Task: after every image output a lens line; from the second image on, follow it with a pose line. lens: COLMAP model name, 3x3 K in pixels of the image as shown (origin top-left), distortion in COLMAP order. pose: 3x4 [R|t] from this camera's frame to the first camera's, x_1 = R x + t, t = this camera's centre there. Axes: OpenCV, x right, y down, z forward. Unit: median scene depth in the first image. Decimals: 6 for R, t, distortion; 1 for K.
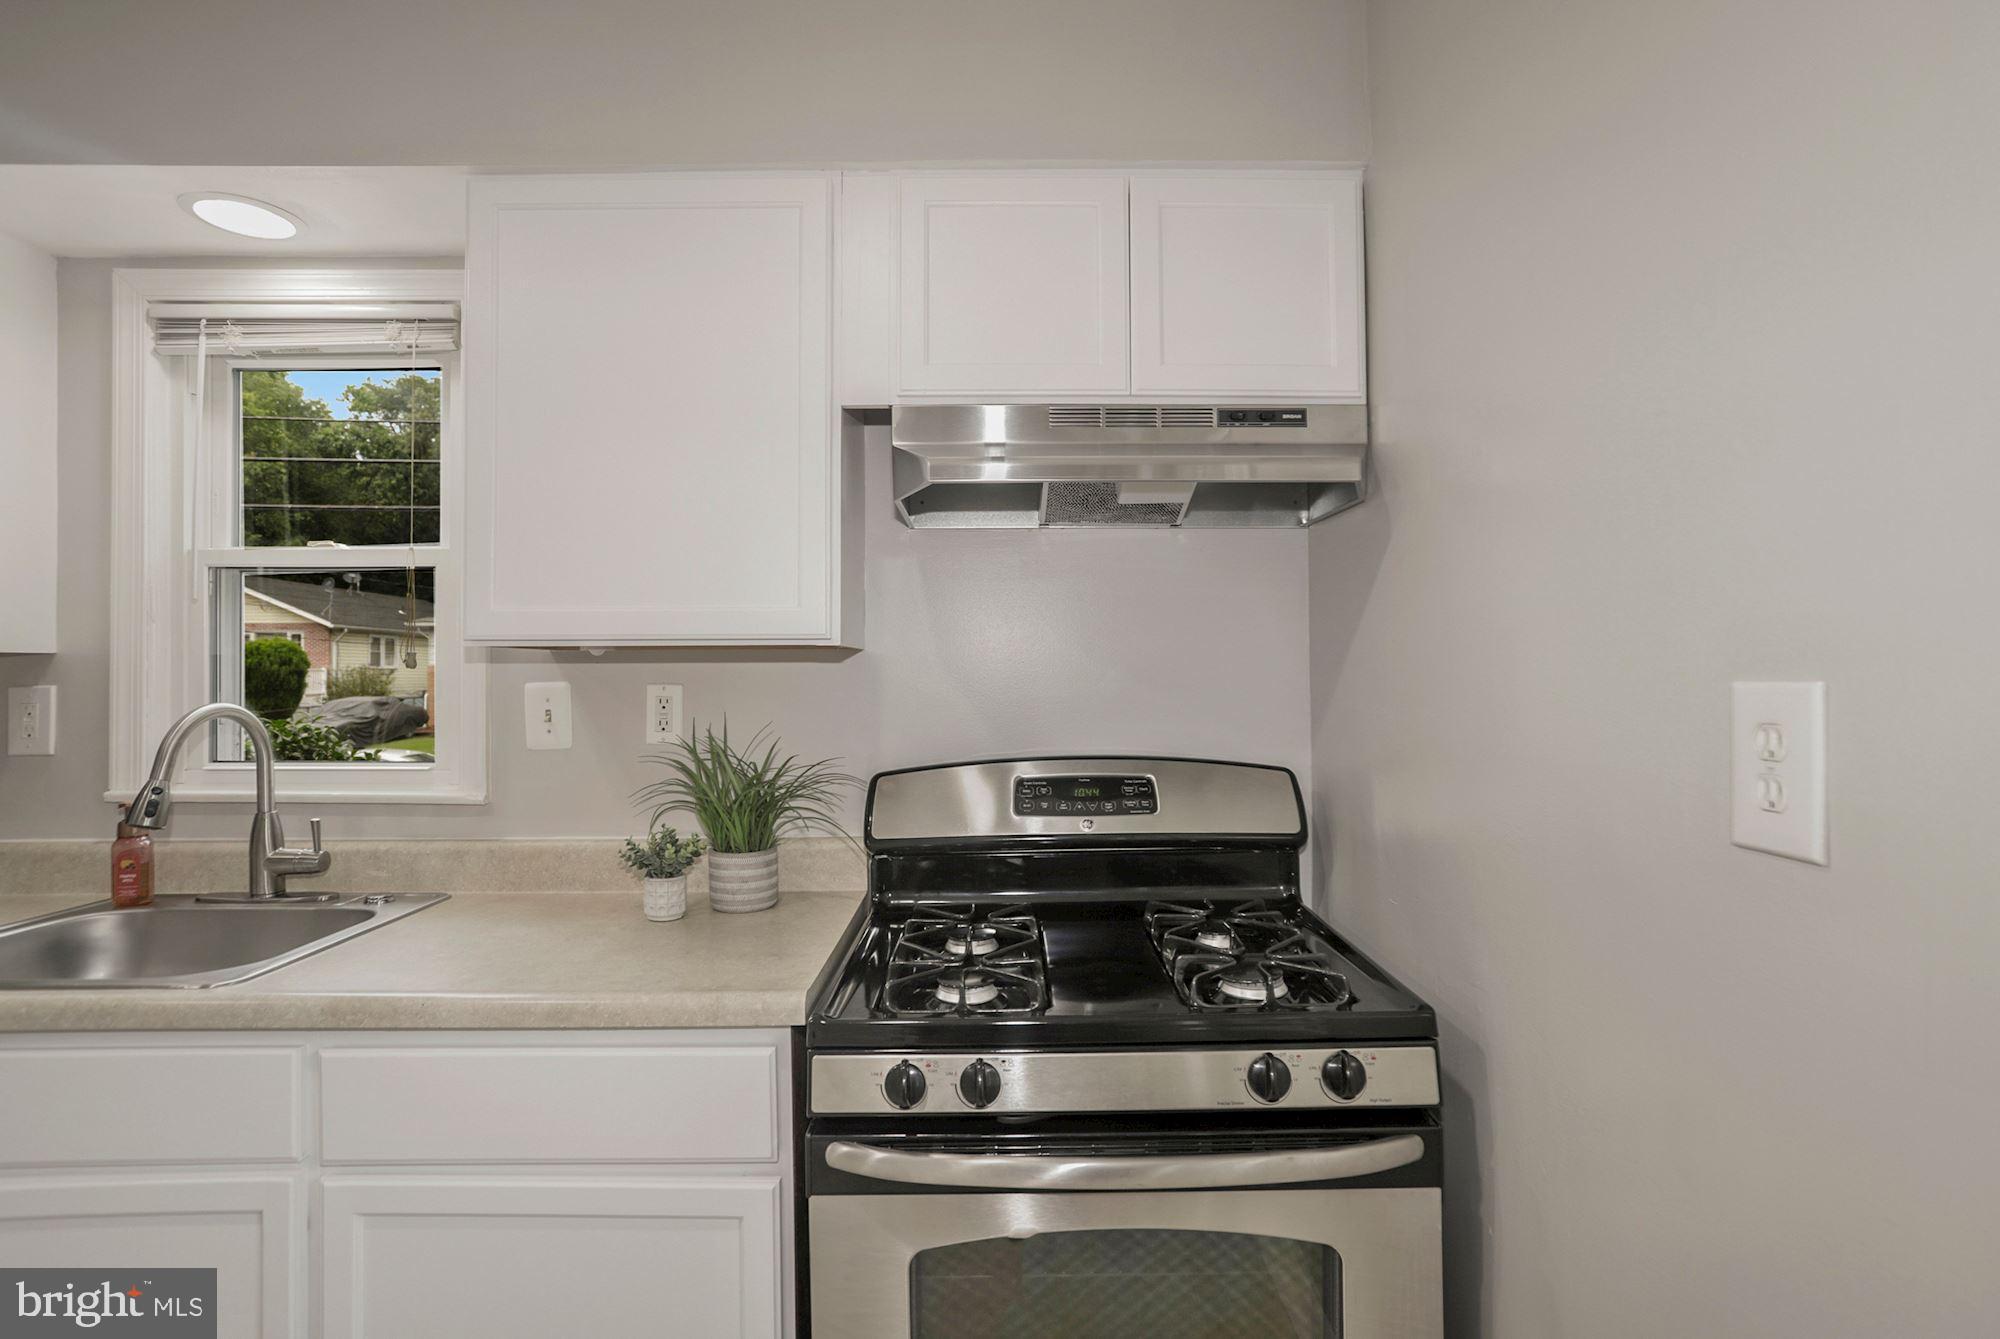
lens RADIAL K [[979.1, 0, 971.4], [0, 979.1, 668.8], [0, 0, 1]] dist [-0.000612, 0.000533]
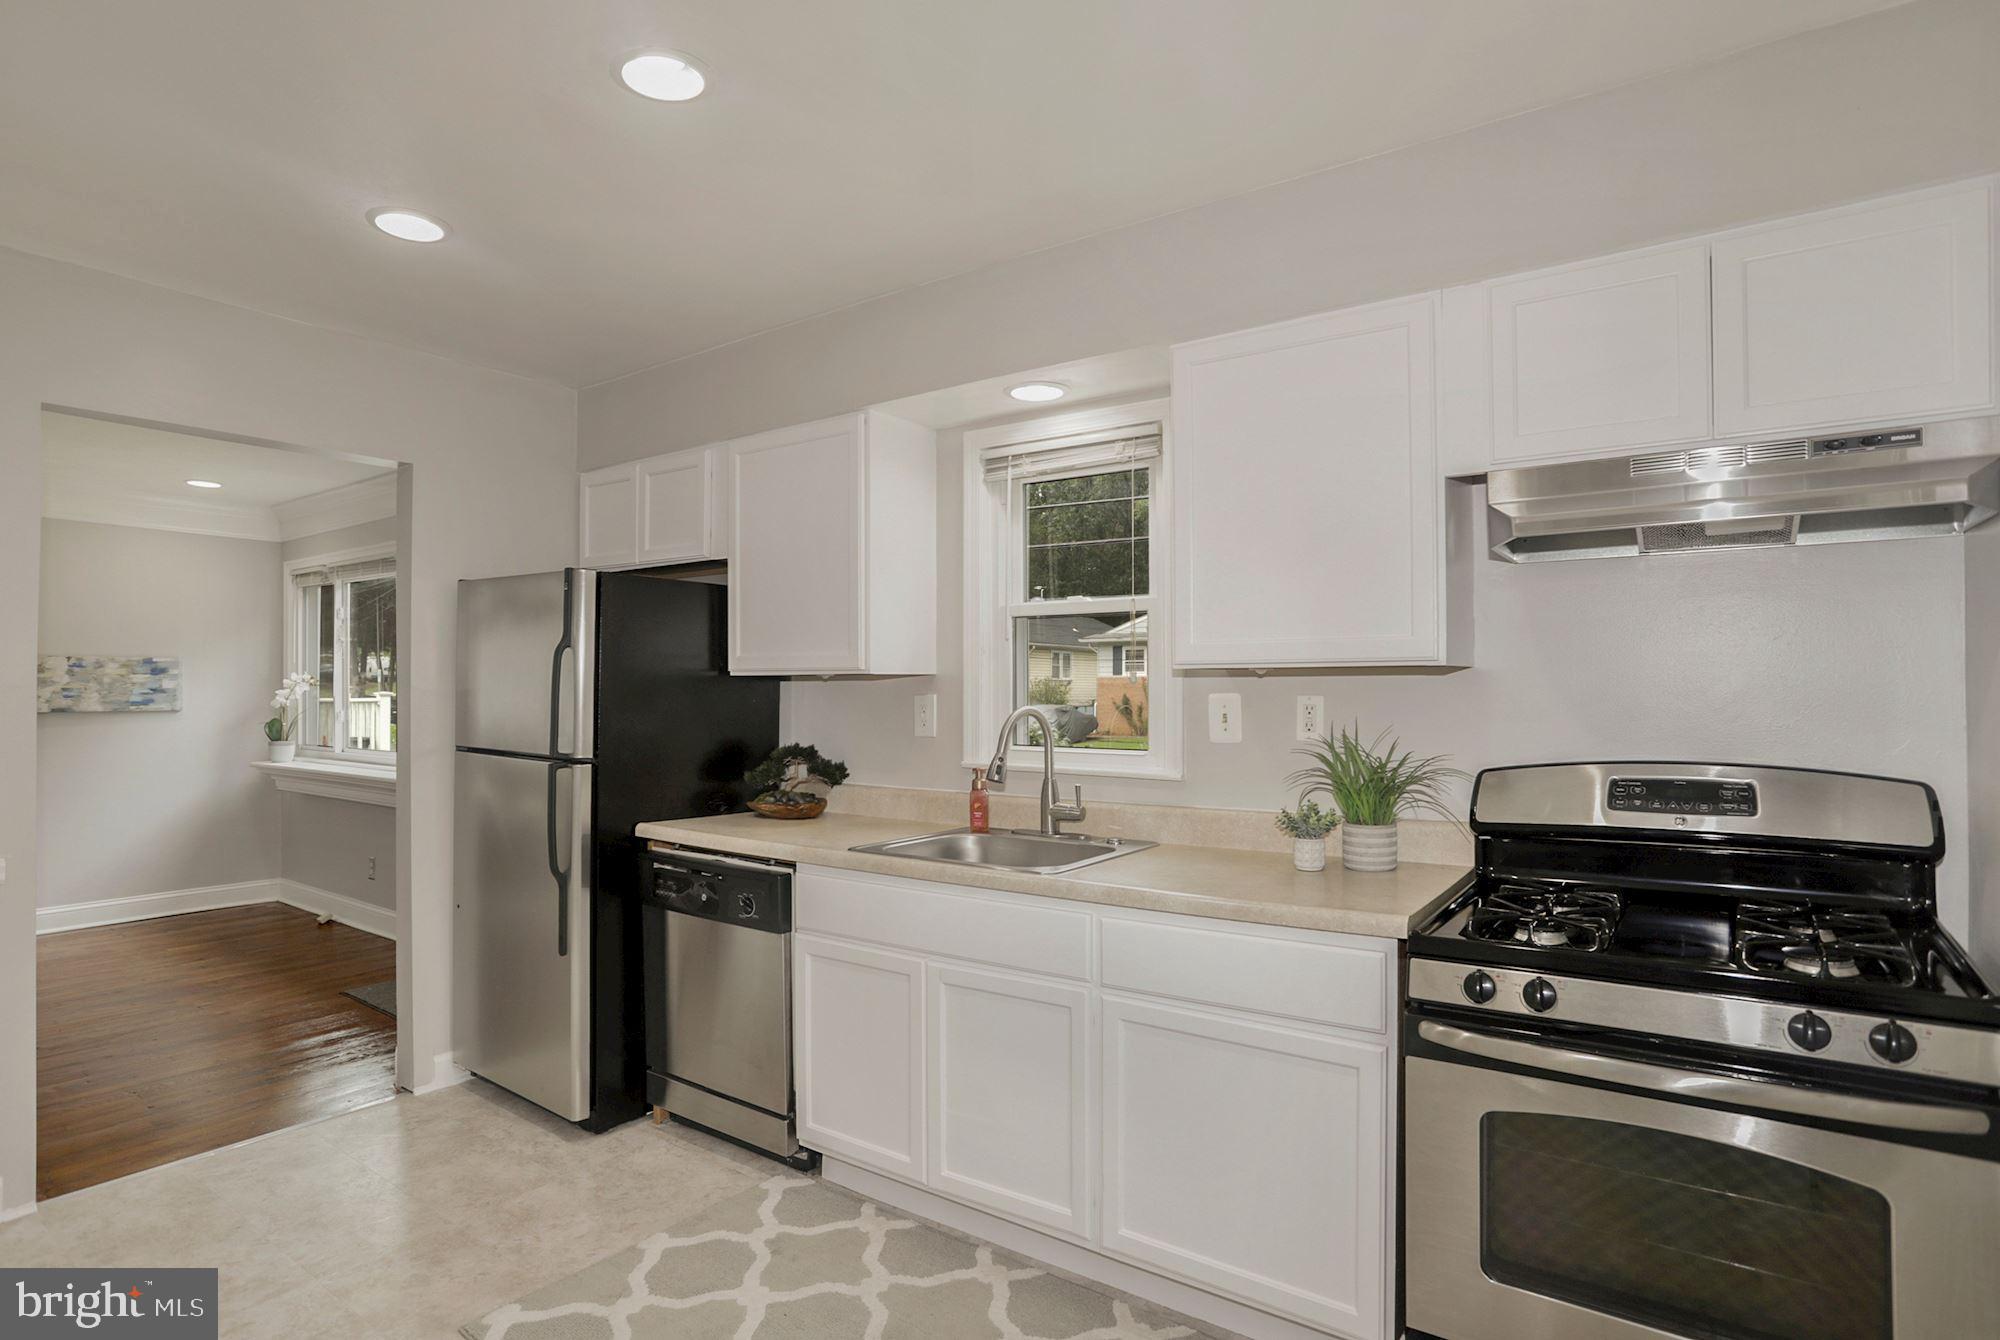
lens RADIAL K [[1014.0, 0, 997.5], [0, 1014.0, 688.9], [0, 0, 1]] dist [-0.059459, 0.000613]
pose [[0.822221, 0.000298, -0.569168, 0.115481], [0.005711, 0.999945, 0.008774, -0.007028], [0.569139, -0.010465, 0.822175, -0.360321]]
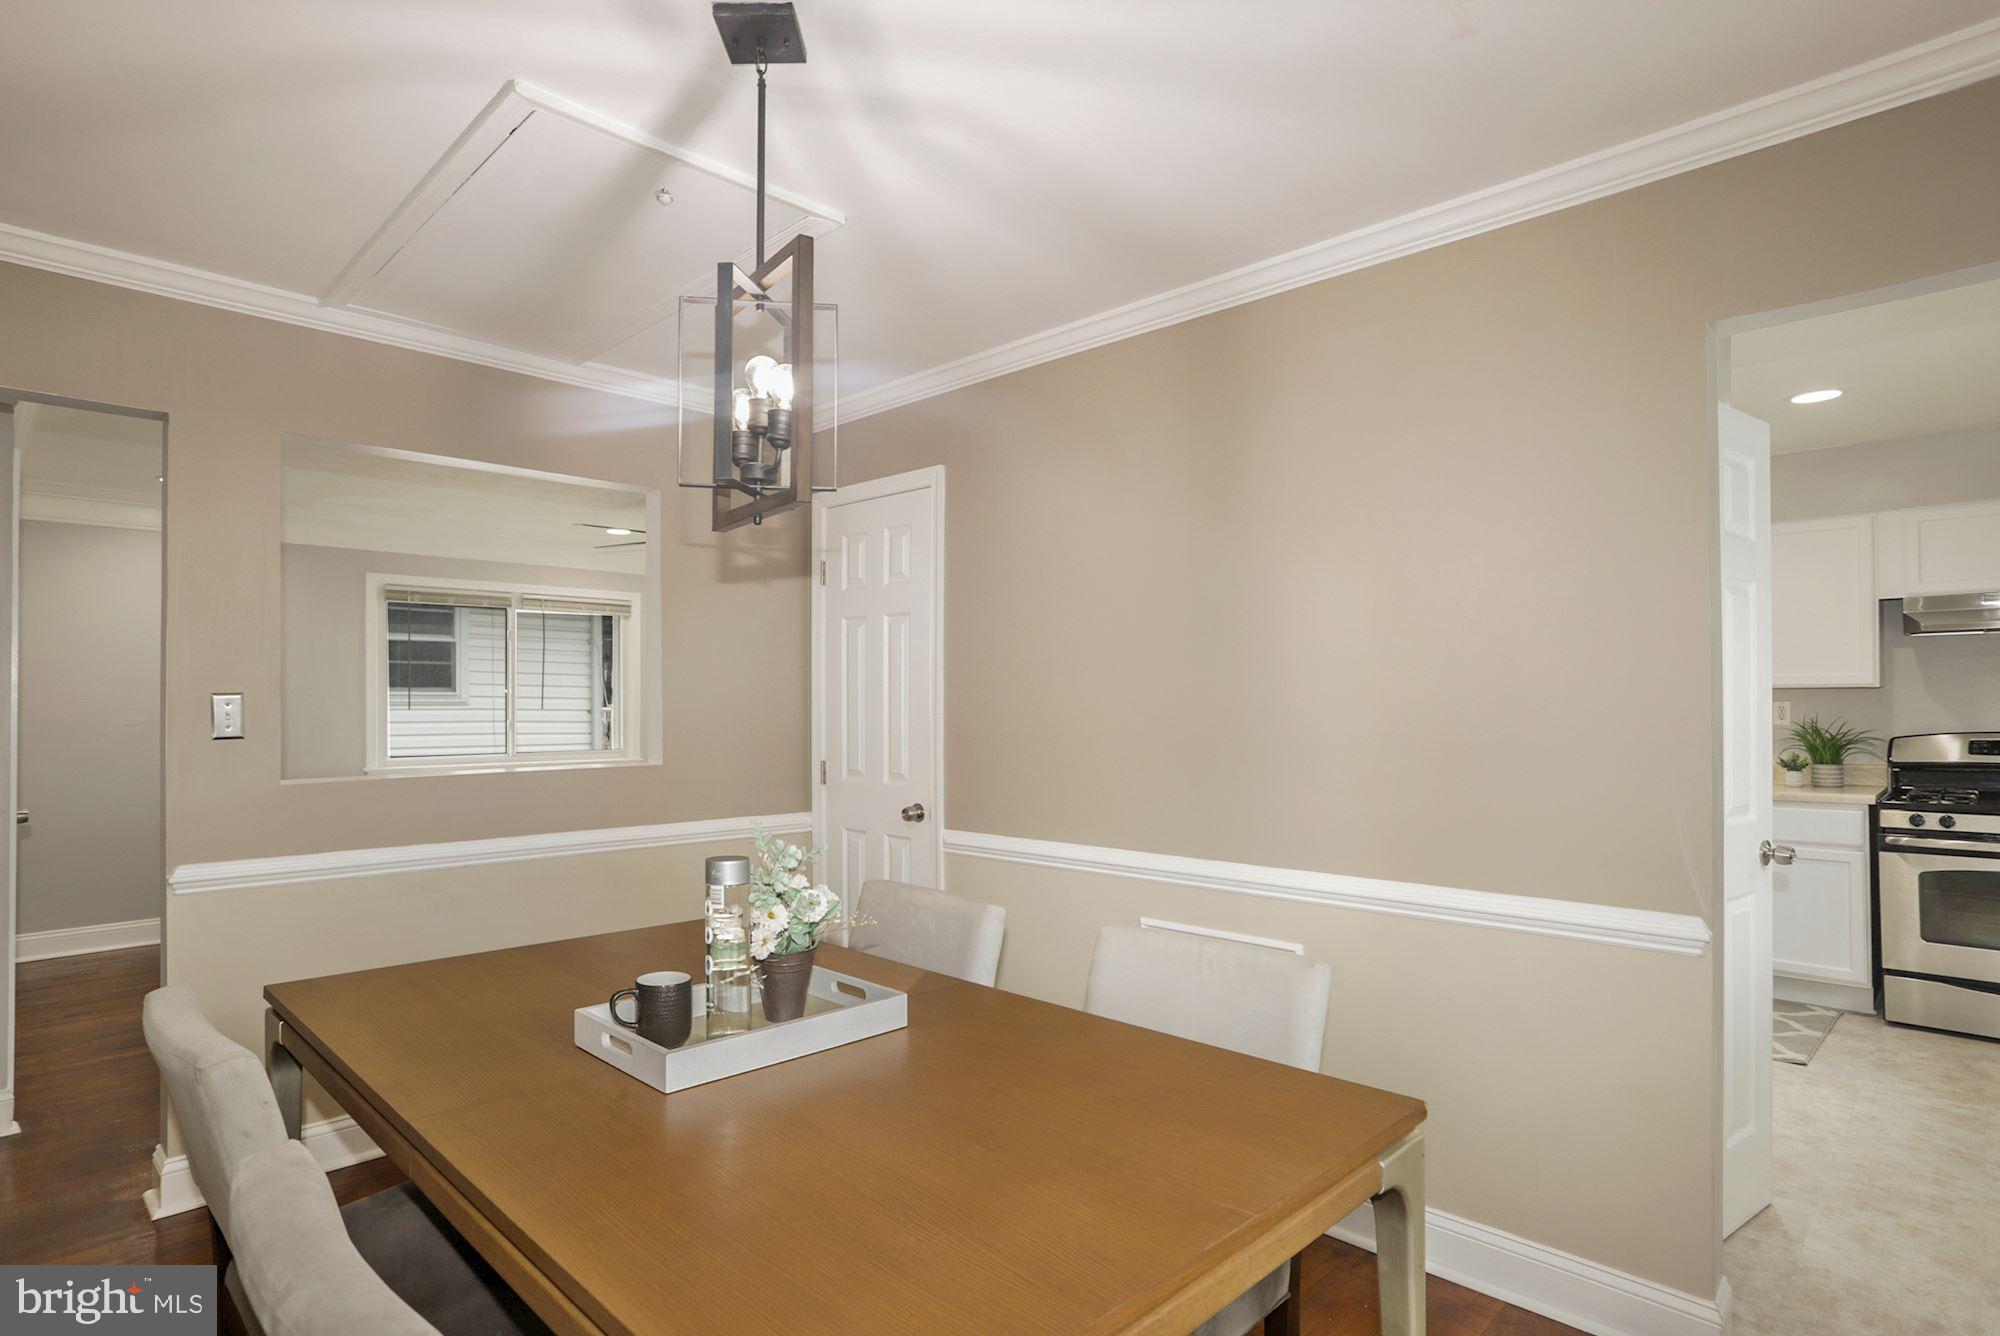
lens RADIAL K [[1010.9, 0, 1002.1], [0, 1010.9, 705.2], [0, 0, 1]] dist [0.002667, 0.000811]
pose [[0.729827, 0.001976, -0.683629, 0.012932], [0.006826, 0.999925, 0.010177, -0.019147], [0.683598, -0.012094, 0.729759, -2.517456]]
